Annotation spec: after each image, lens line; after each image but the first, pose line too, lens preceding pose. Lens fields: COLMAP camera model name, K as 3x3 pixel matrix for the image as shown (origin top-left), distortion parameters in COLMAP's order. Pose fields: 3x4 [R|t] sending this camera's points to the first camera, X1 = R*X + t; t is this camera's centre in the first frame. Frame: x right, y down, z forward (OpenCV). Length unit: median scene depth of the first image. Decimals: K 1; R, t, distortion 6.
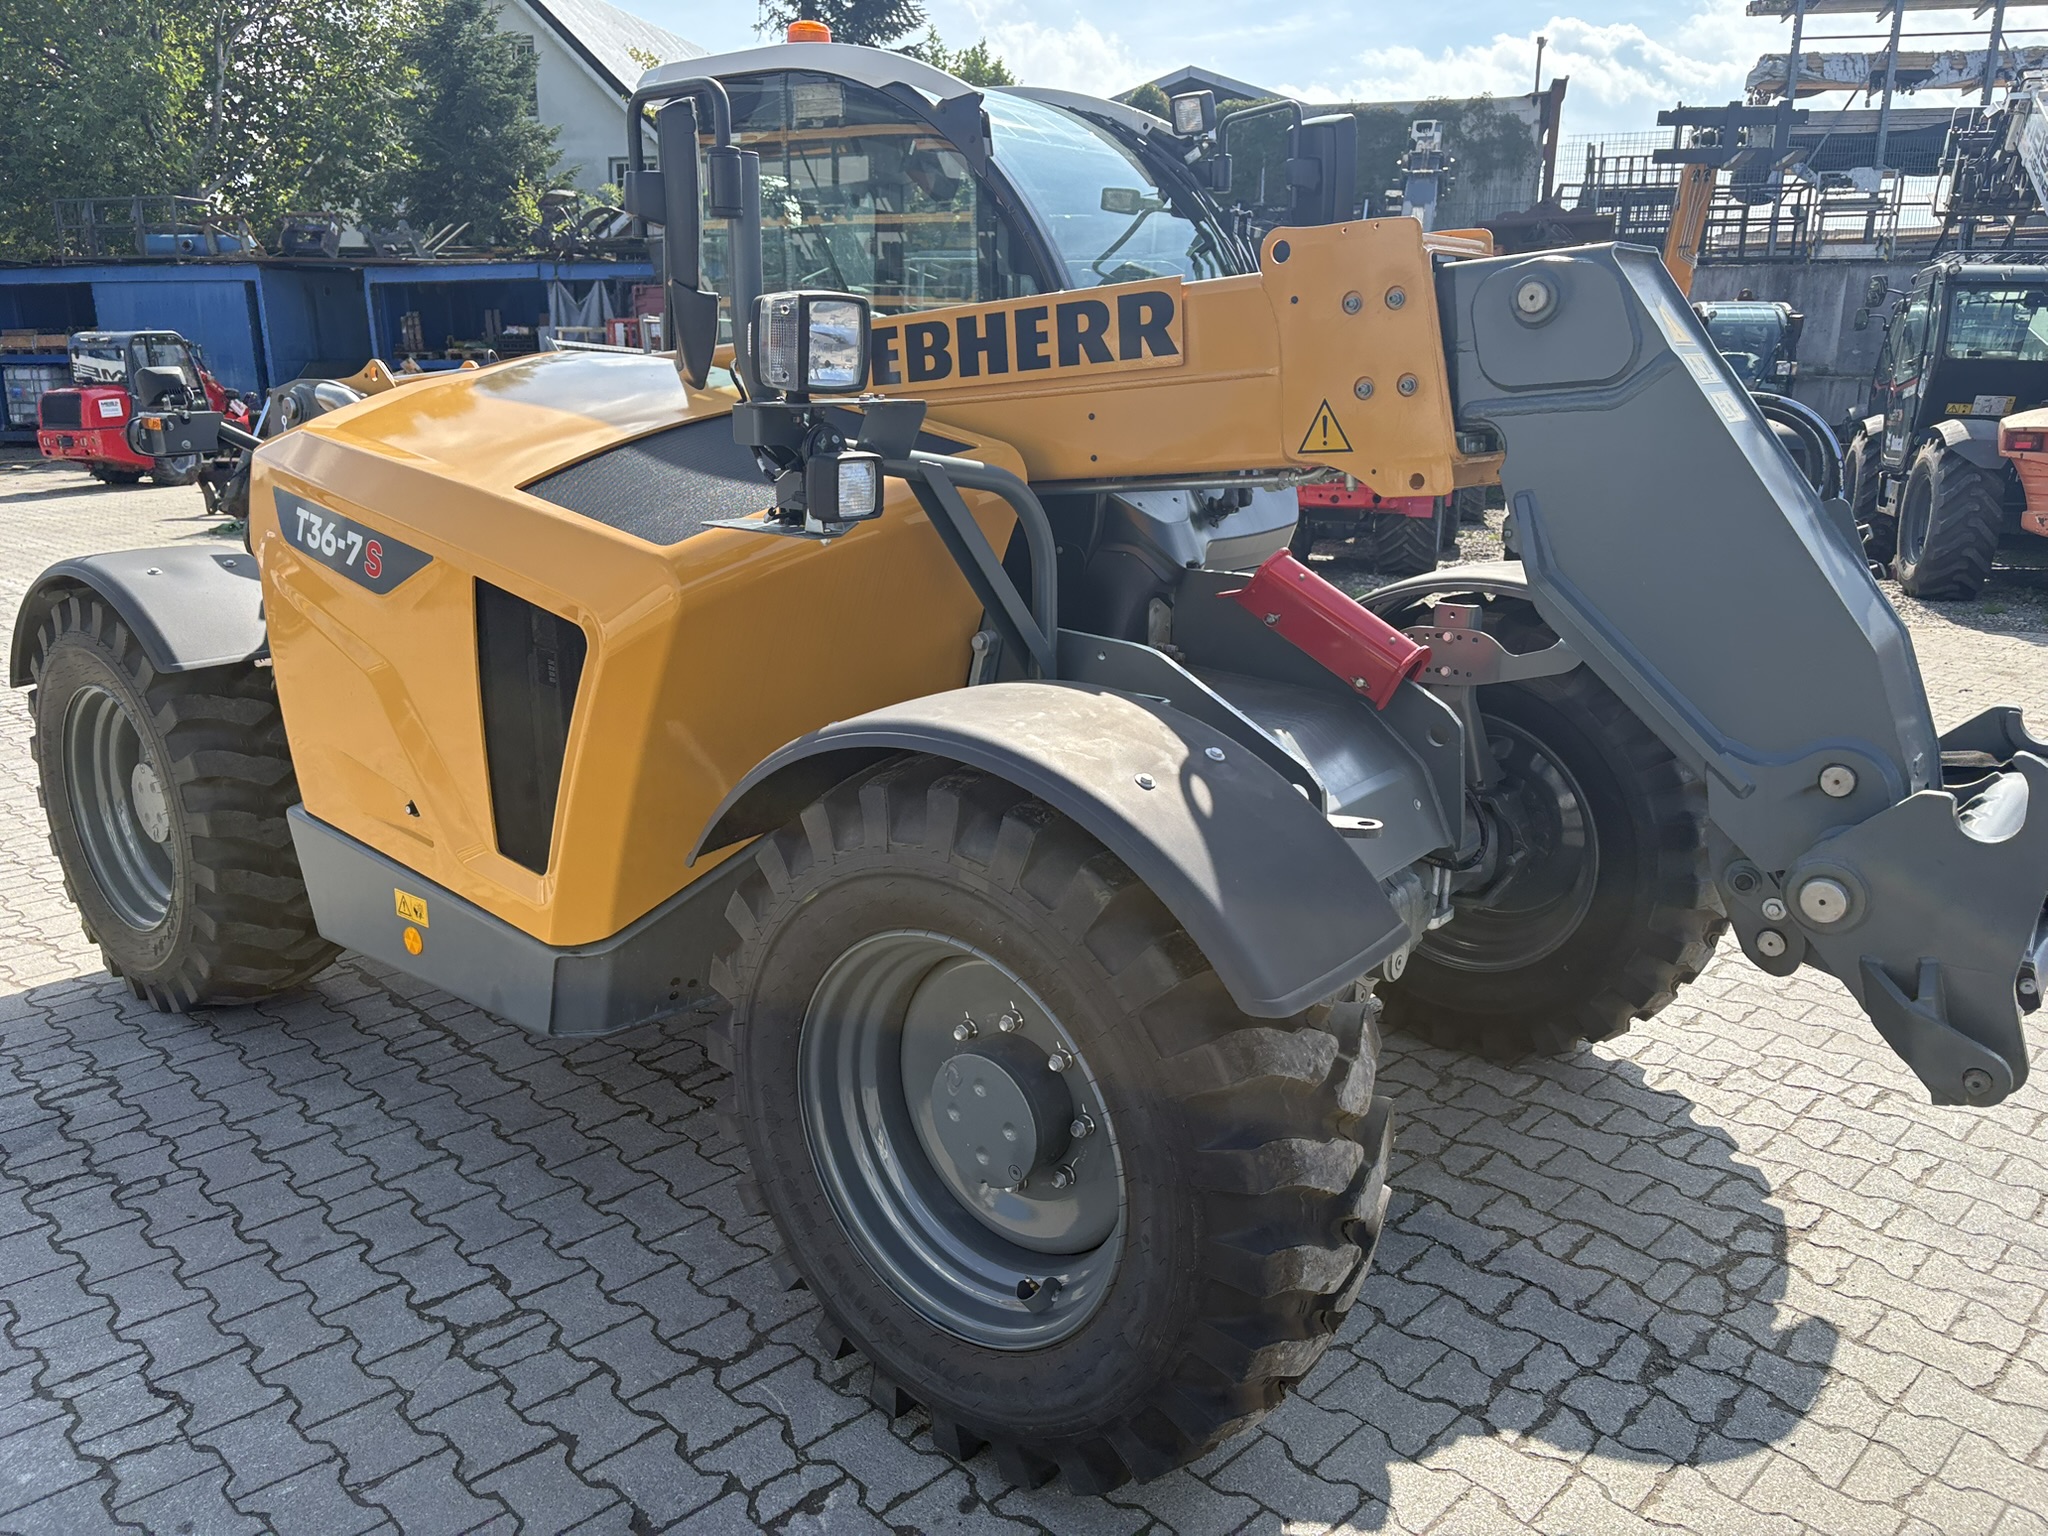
lens RADIAL K [[1517.2, 0, 1024.0], [0, 1517.2, 768.0], [0, 0, 1]] dist [0.080398, -0.093765]
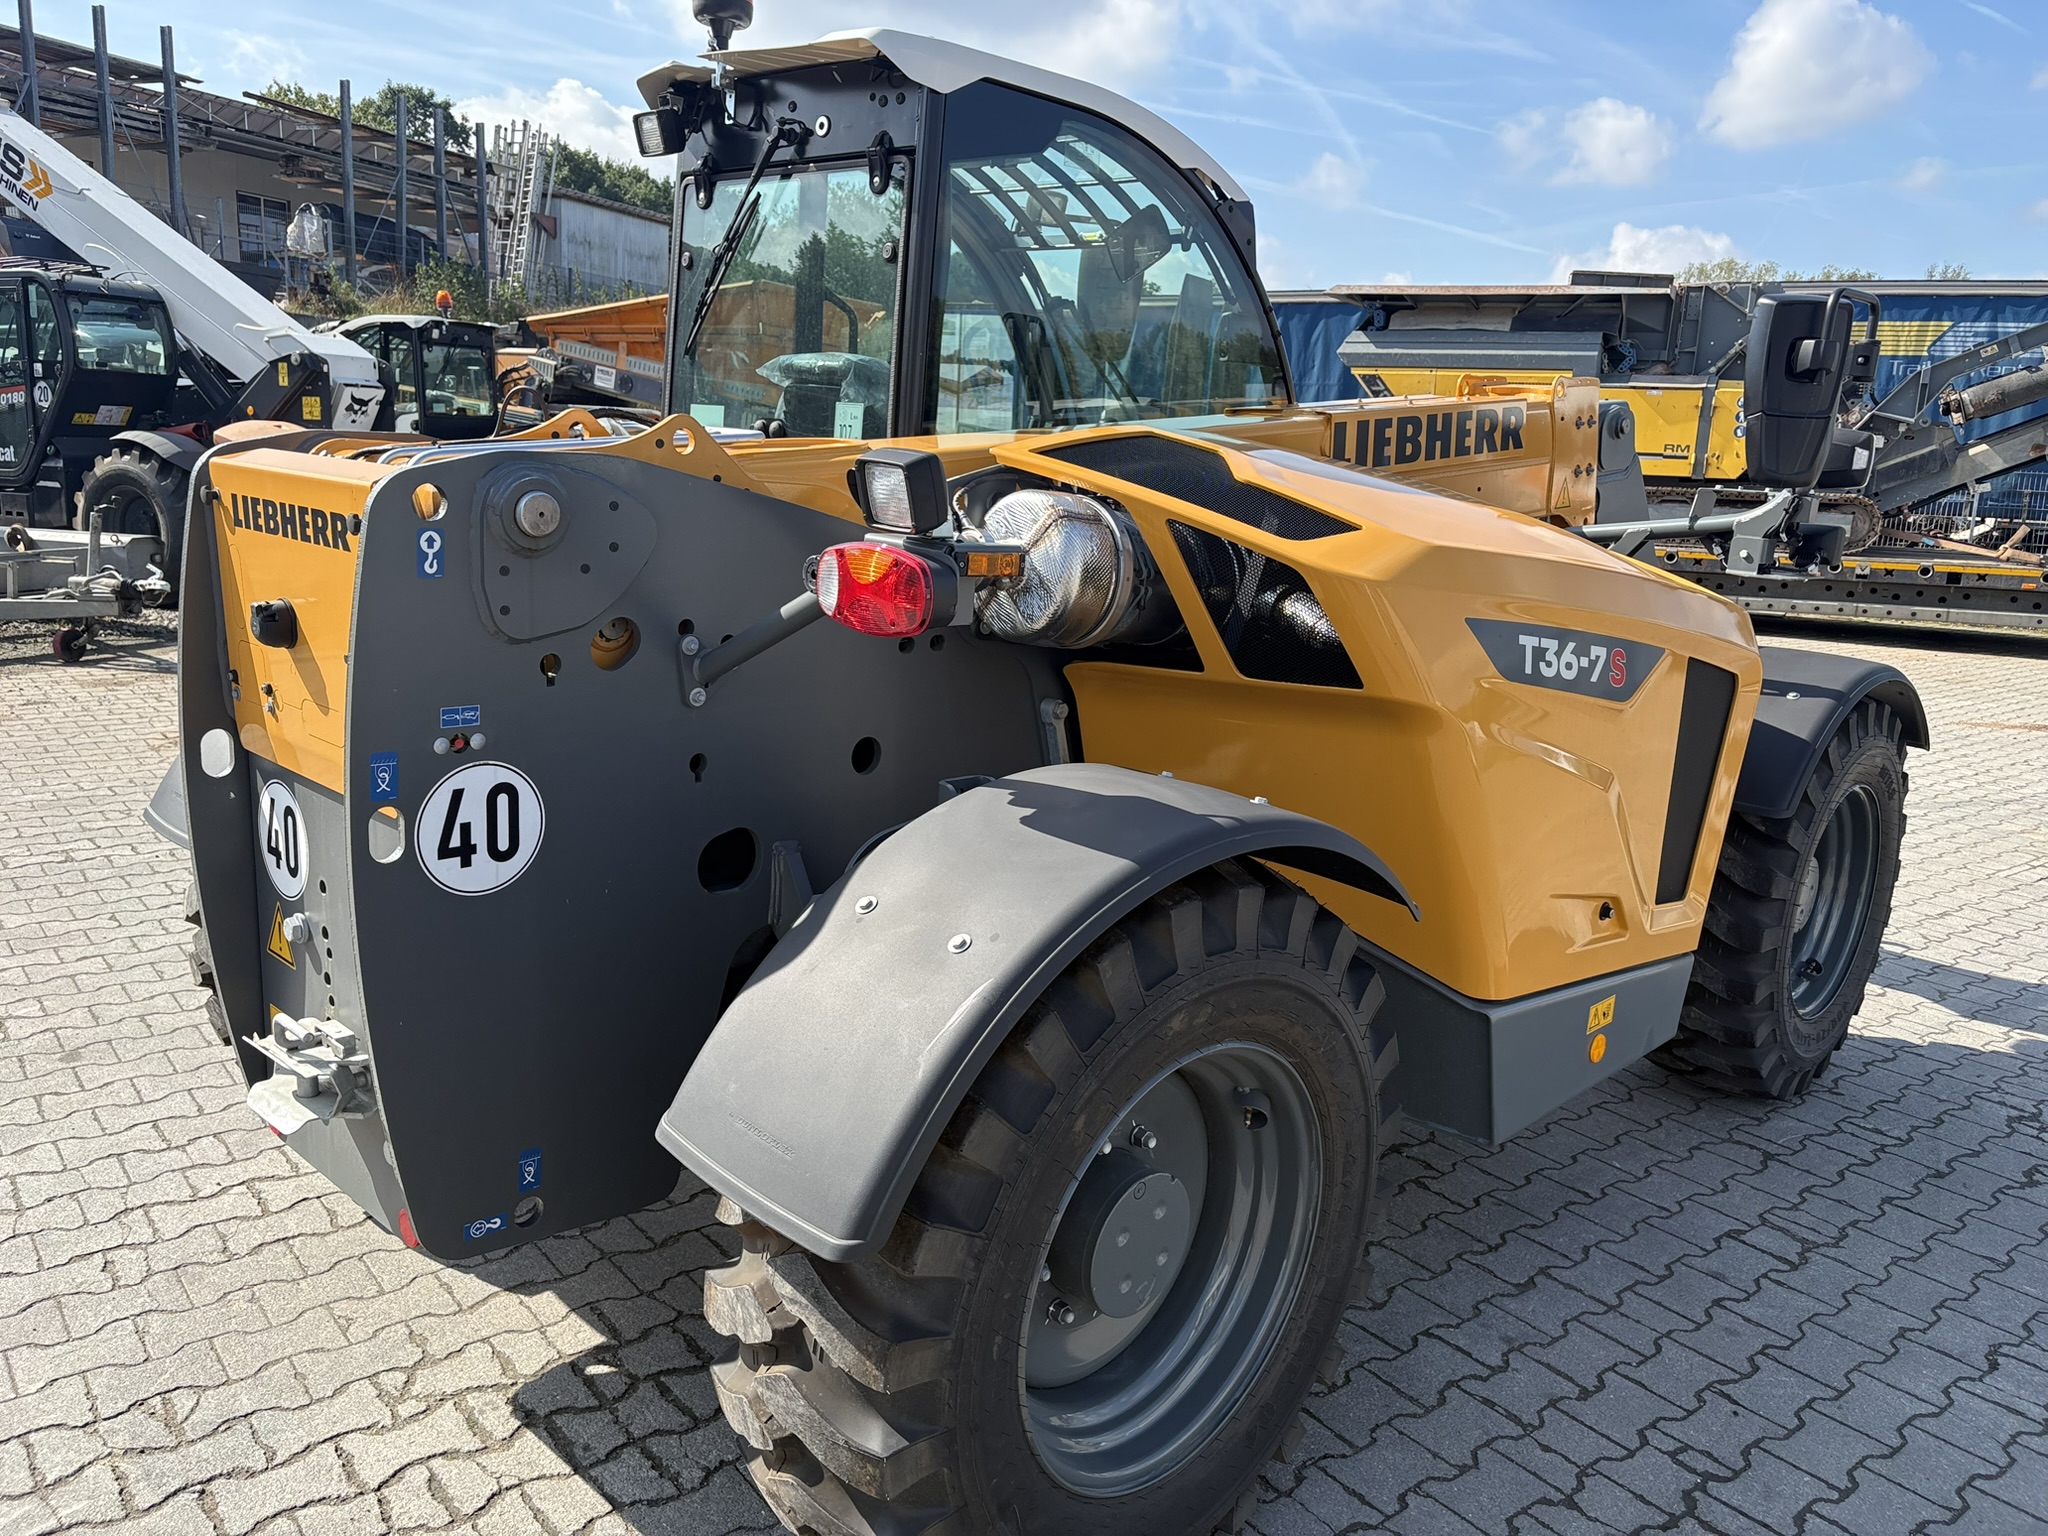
lens RADIAL K [[1517.2, 0, 1024.0], [0, 1517.2, 768.0], [0, 0, 1]] dist [0.080398, -0.093765]
pose [[0.107668, -0.214355, 0.970804, -1.368164], [0.202629, 0.960715, 0.189655, -0.323509], [-0.973319, 0.176293, 0.146873, 1.197277]]
